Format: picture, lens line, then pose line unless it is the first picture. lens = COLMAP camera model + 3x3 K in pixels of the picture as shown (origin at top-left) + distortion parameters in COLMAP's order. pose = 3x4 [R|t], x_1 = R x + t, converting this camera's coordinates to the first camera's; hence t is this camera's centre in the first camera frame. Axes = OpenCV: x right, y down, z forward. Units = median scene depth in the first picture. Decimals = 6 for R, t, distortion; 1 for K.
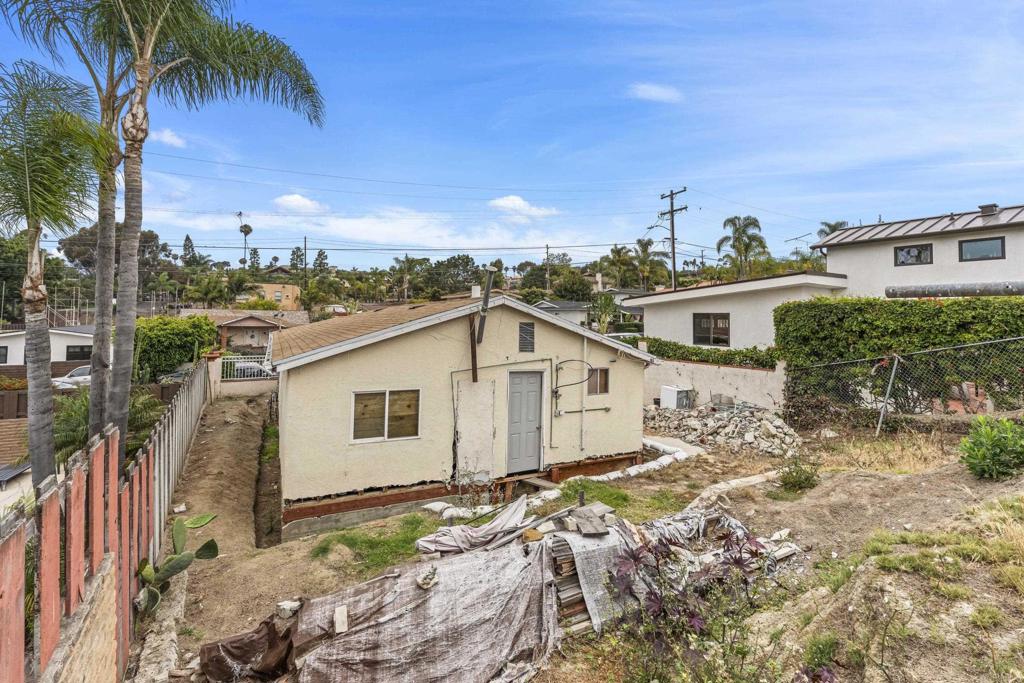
lens RADIAL K [[466.5, 0, 509.9], [0, 466.5, 310.8], [0, 0, 1]] dist [-0.000904, -0.000148]
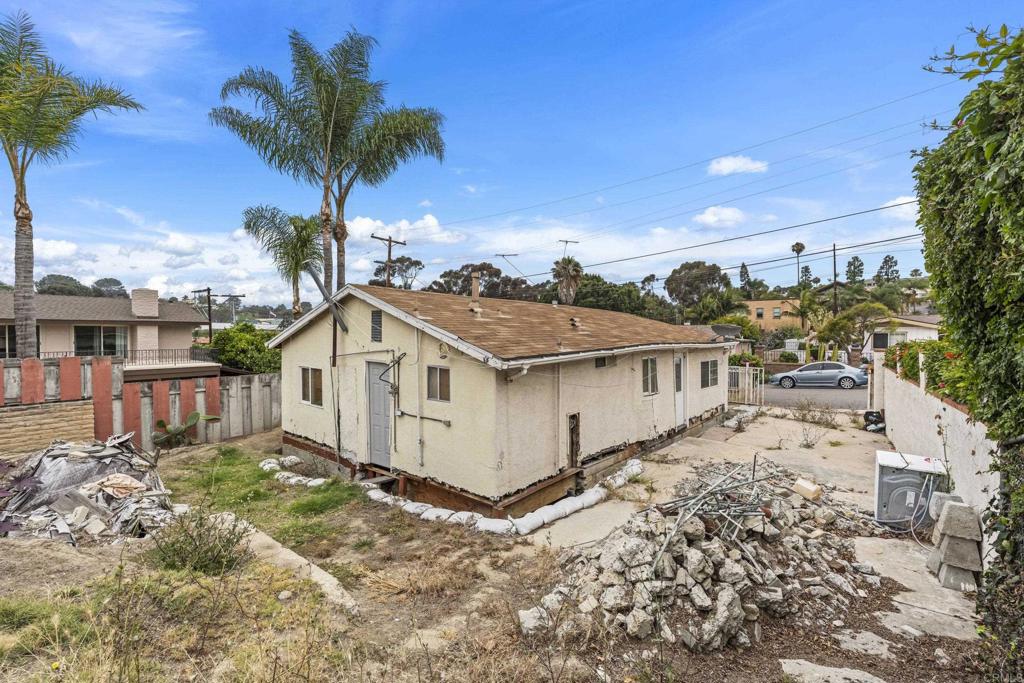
lens RADIAL K [[455.0, 0, 512.0], [0, 455.0, 341.5], [0, 0, 1]] dist [0.000777, 0.000039]
pose [[0.405906, 0.002633, -0.913911, 0.905674], [0.013885, 0.999863, 0.009047, 0.075253], [0.913809, -0.016361, 0.405813, 0.794746]]
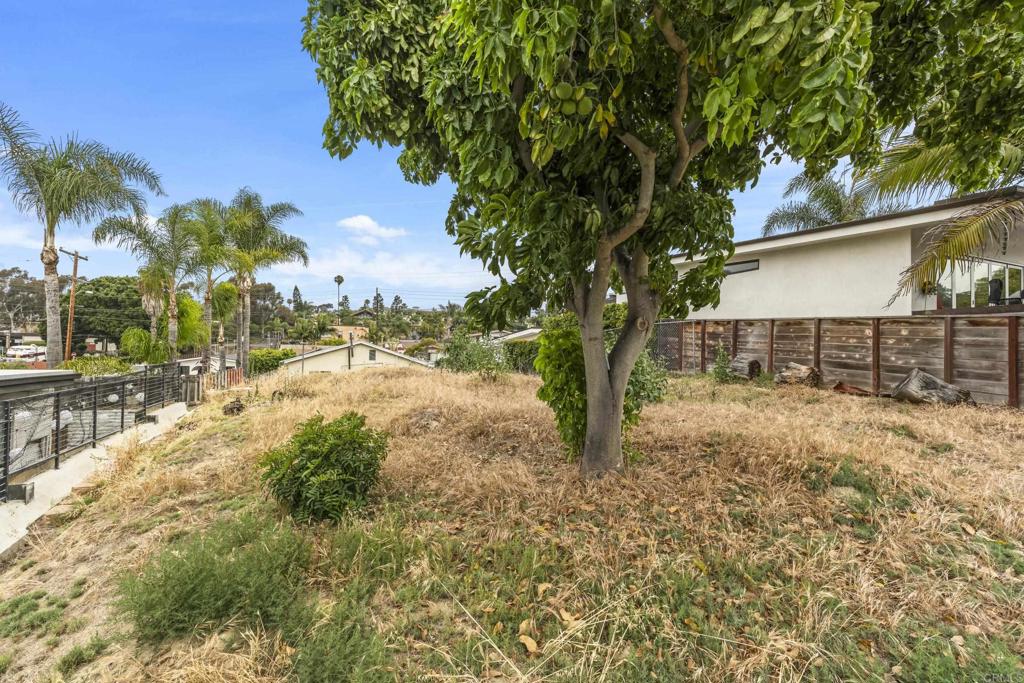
lens RADIAL K [[455.0, 0, 512.0], [0, 455.0, 341.5], [0, 0, 1]] dist [0.000777, 0.000039]
pose [[0.985284, -0.001468, -0.170918, 1.200068], [-0.000360, 0.999943, -0.010661, 0.003667], [0.170924, 0.010565, 0.985227, -1.393070]]
